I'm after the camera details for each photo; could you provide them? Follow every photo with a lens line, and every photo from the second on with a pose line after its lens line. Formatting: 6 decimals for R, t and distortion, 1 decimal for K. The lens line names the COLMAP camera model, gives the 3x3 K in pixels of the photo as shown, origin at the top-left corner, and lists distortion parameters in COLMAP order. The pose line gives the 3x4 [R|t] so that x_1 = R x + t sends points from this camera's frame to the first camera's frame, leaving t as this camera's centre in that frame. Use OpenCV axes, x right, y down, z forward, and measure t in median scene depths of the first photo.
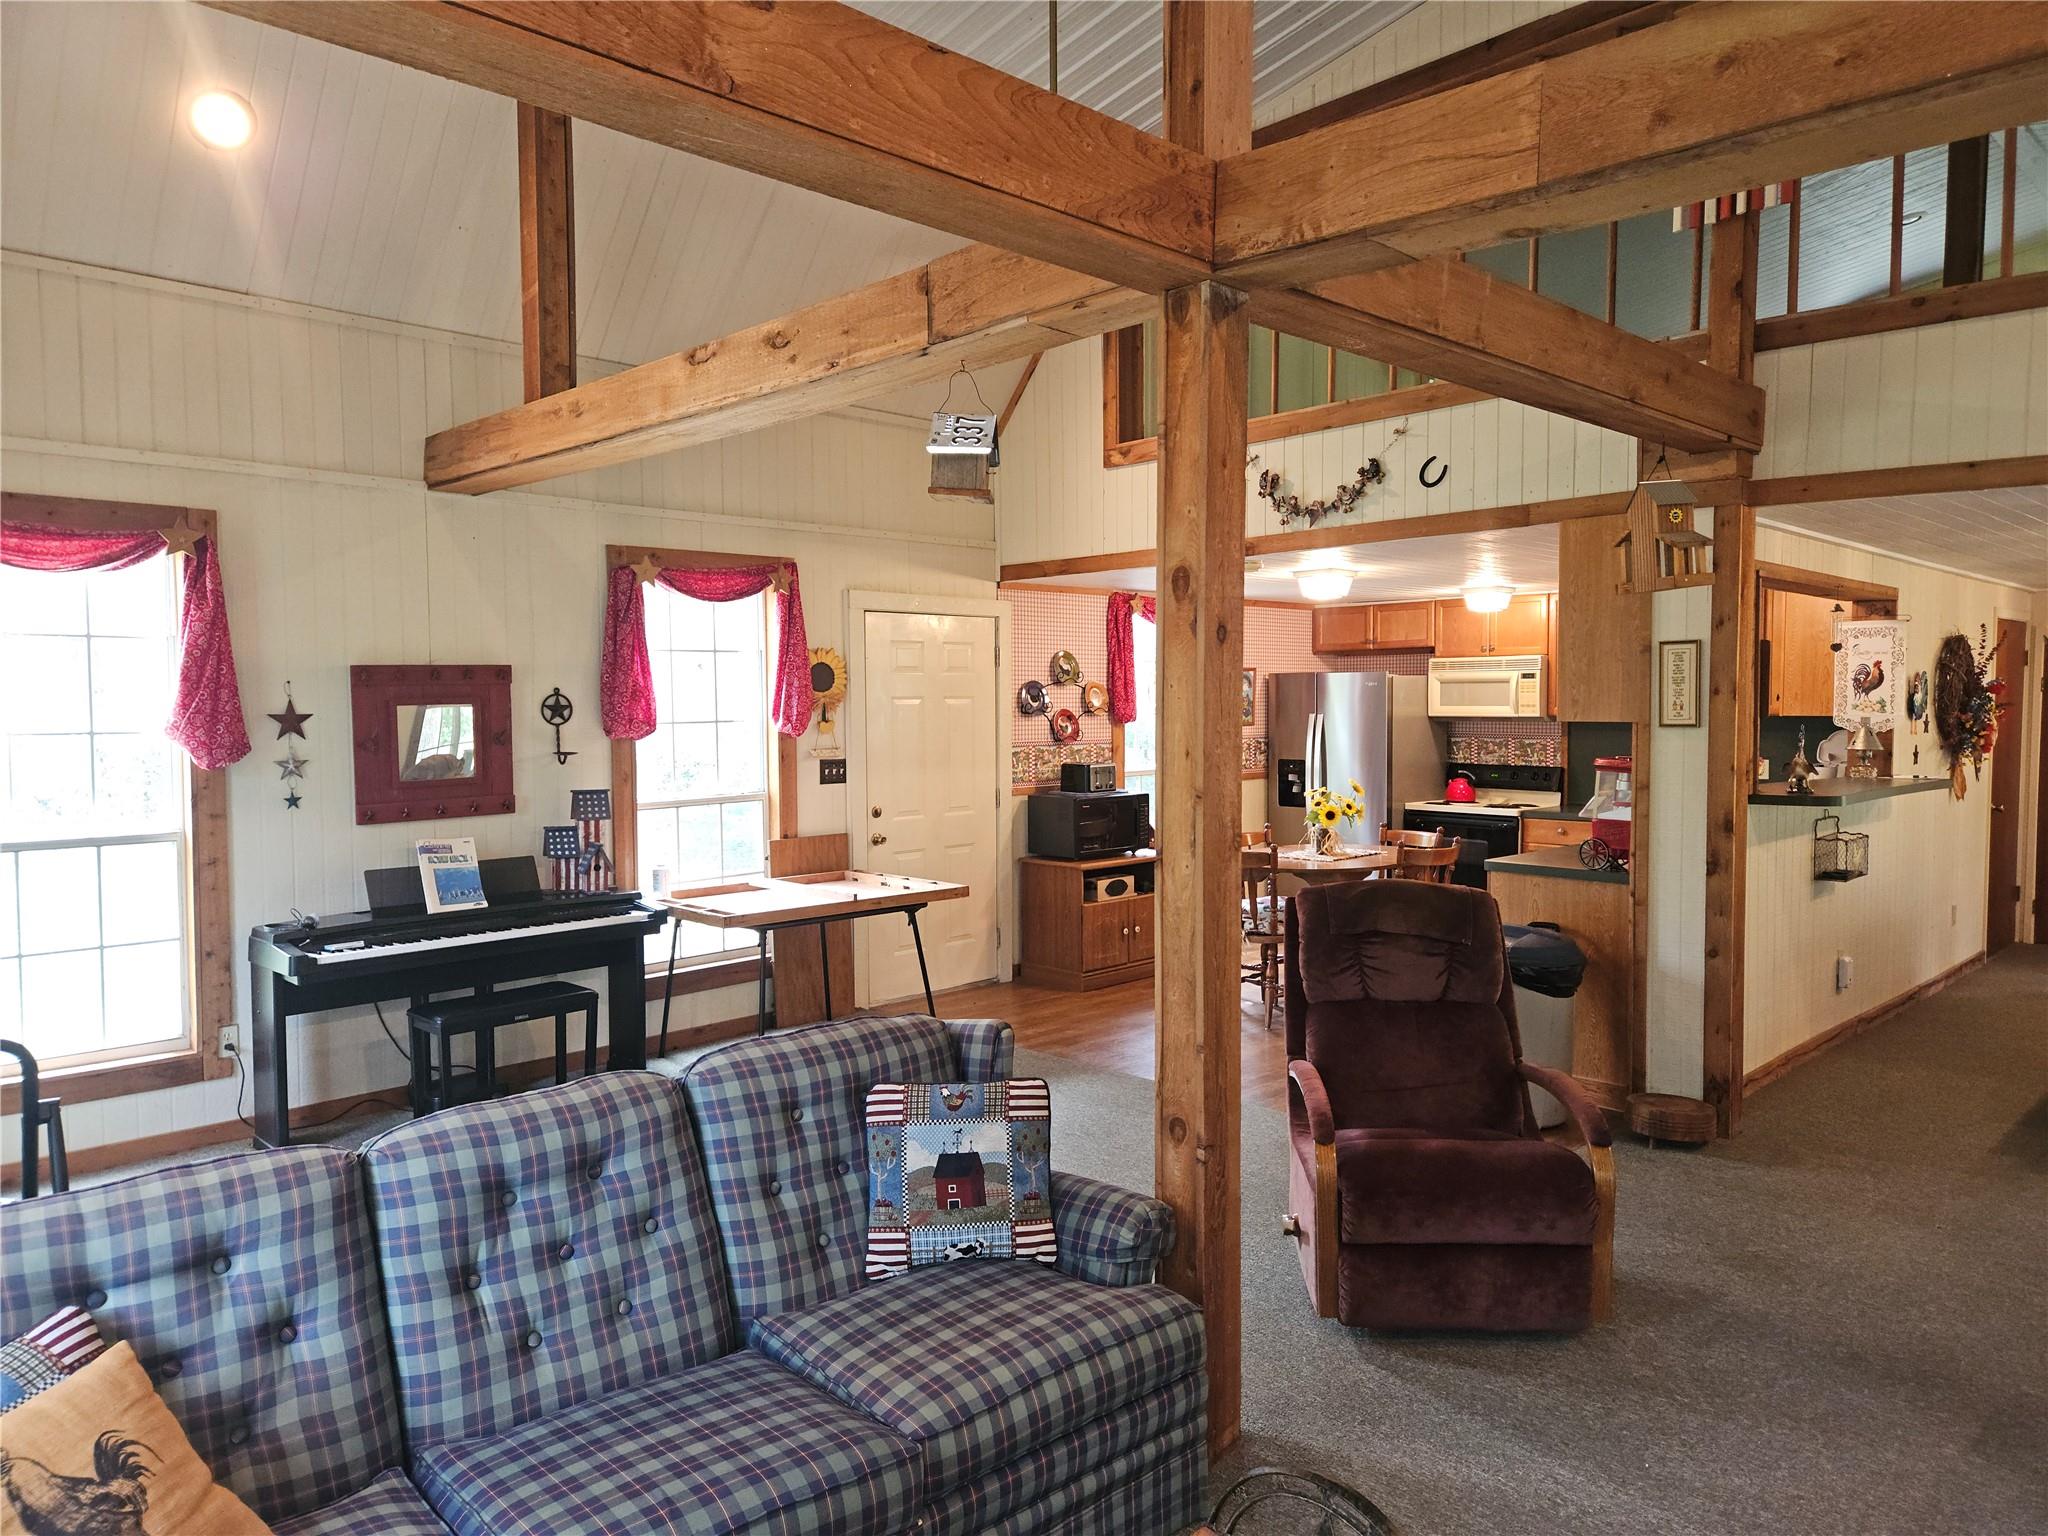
lens RADIAL K [[1368.2, 0, 1033.8], [0, 1368.2, 759.5], [0, 0, 1]] dist [0.048986, -0.028085]
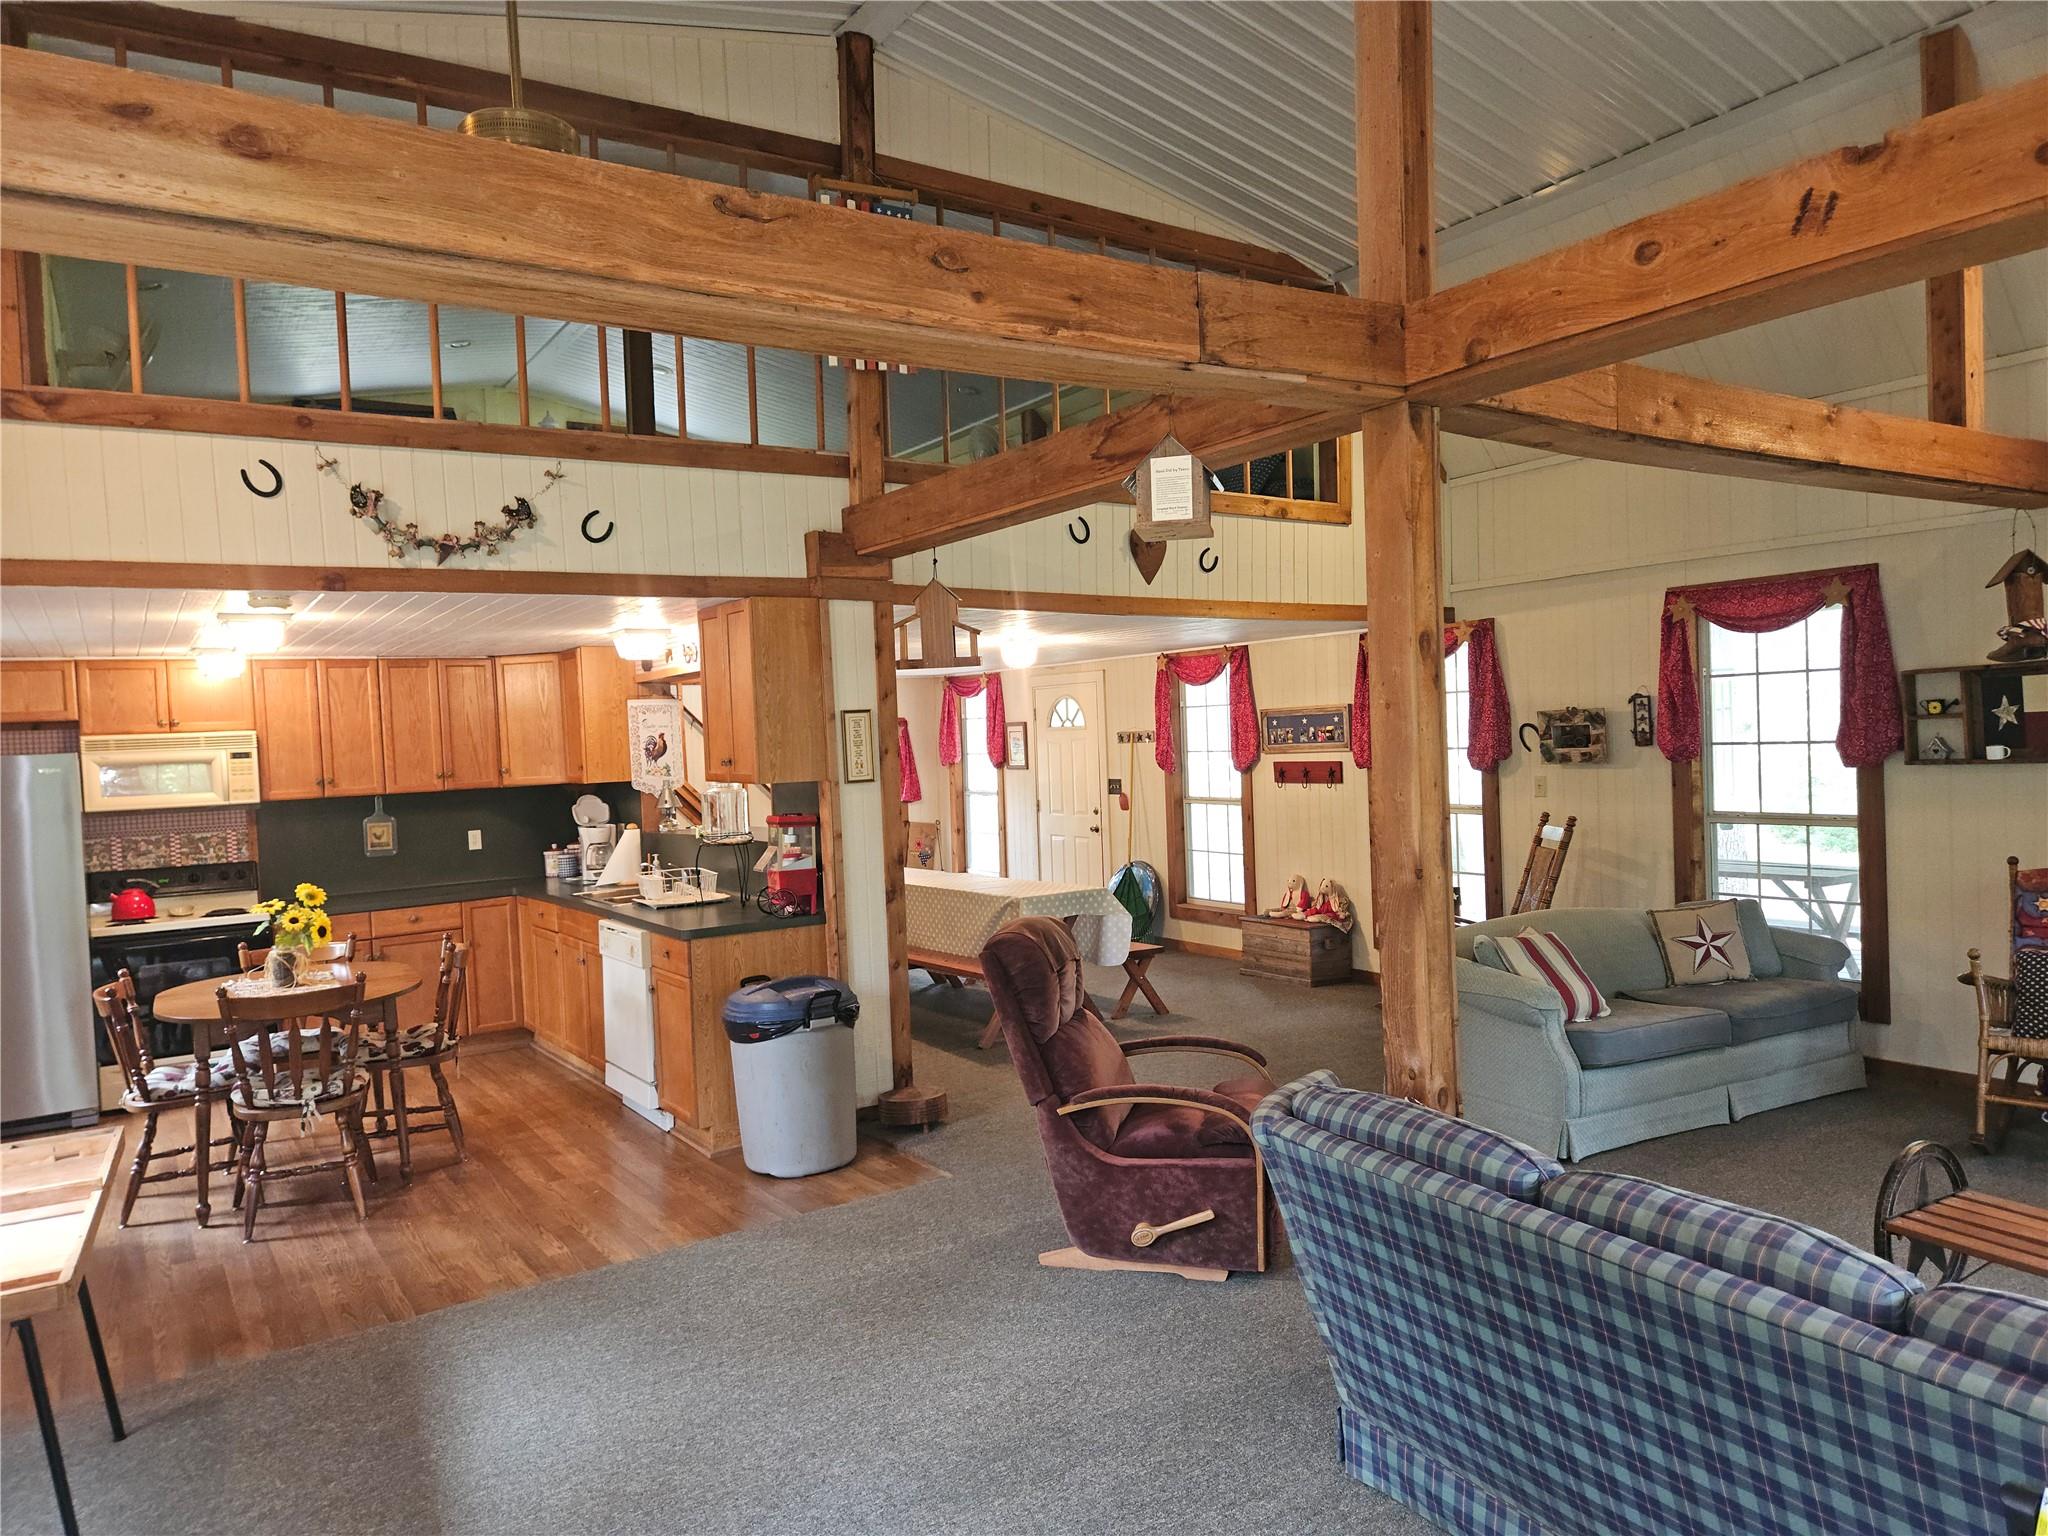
lens RADIAL K [[1368.2, 0, 1021.7], [0, 1368.2, 777.6], [0, 0, 1]] dist [0.048986, -0.028085]
pose [[0.199169, -0.033480, 0.979393, -0.439623], [0.085164, 0.996226, 0.016736, -0.023722], [-0.976257, 0.080076, 0.201269, 0.420324]]
